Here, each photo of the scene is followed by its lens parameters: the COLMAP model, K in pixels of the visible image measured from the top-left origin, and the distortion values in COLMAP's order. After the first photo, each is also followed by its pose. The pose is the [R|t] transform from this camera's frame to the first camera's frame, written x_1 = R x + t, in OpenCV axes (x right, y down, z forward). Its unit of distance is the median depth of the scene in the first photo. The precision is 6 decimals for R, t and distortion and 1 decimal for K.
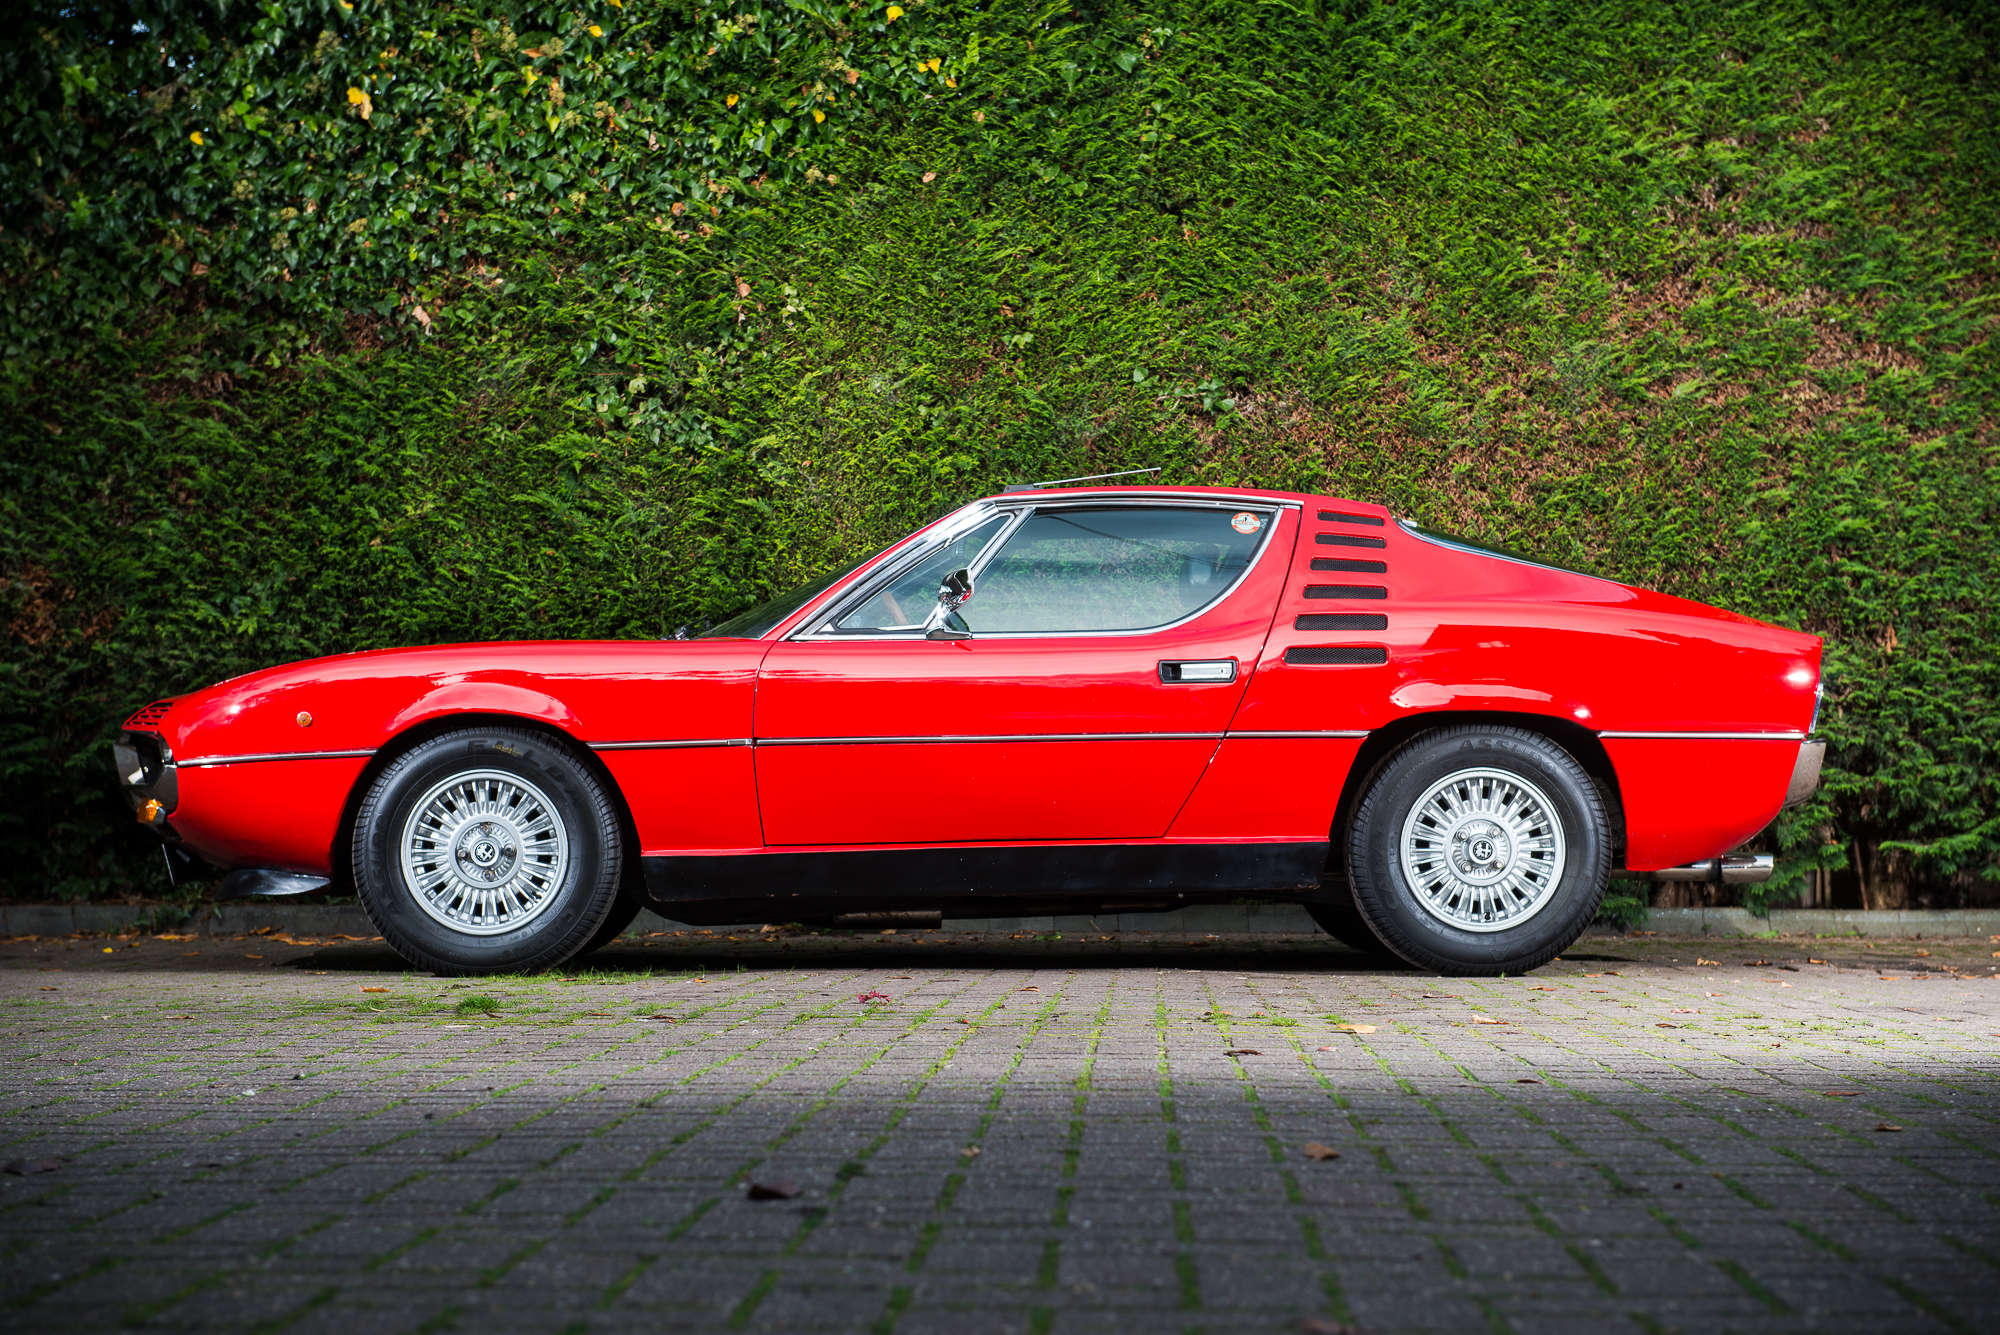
lens RADIAL K [[3921.2, 0, 996.1], [0, 3921.2, 665.1], [0, 0, 1]] dist [0.083832, 0.000000]
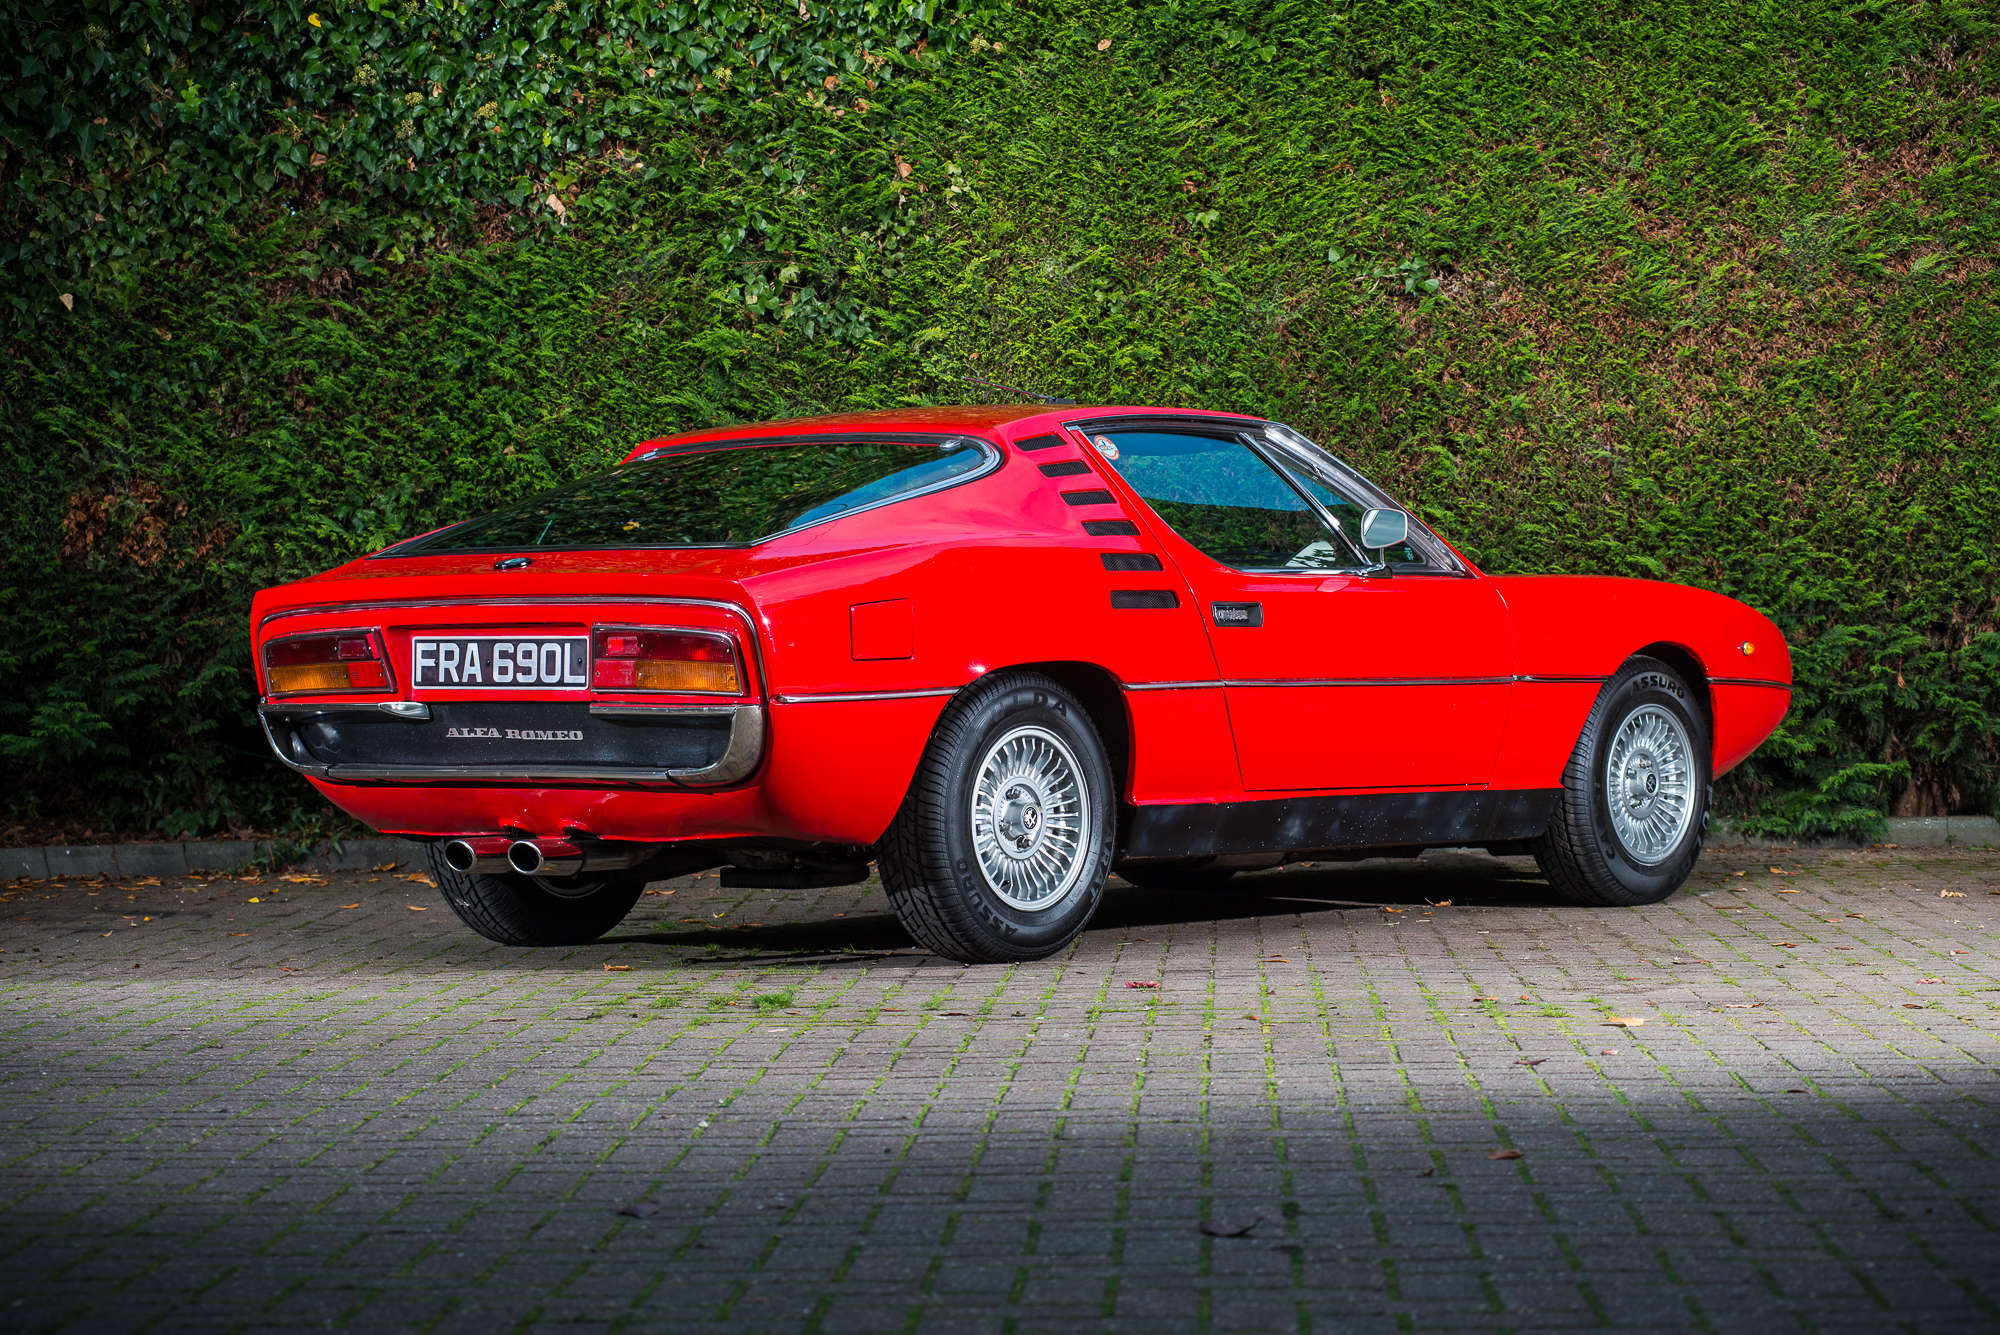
lens RADIAL K [[5136.2, 0, 1001.7], [0, 5136.2, 668.3], [0, 0, 1]] dist [-0.152225, 0.000000]
pose [[0.999873, -0.015038, -0.005228, -0.036797], [0.015296, 0.998455, 0.053413, -0.042676], [0.004417, -0.053486, 0.998559, -0.204456]]
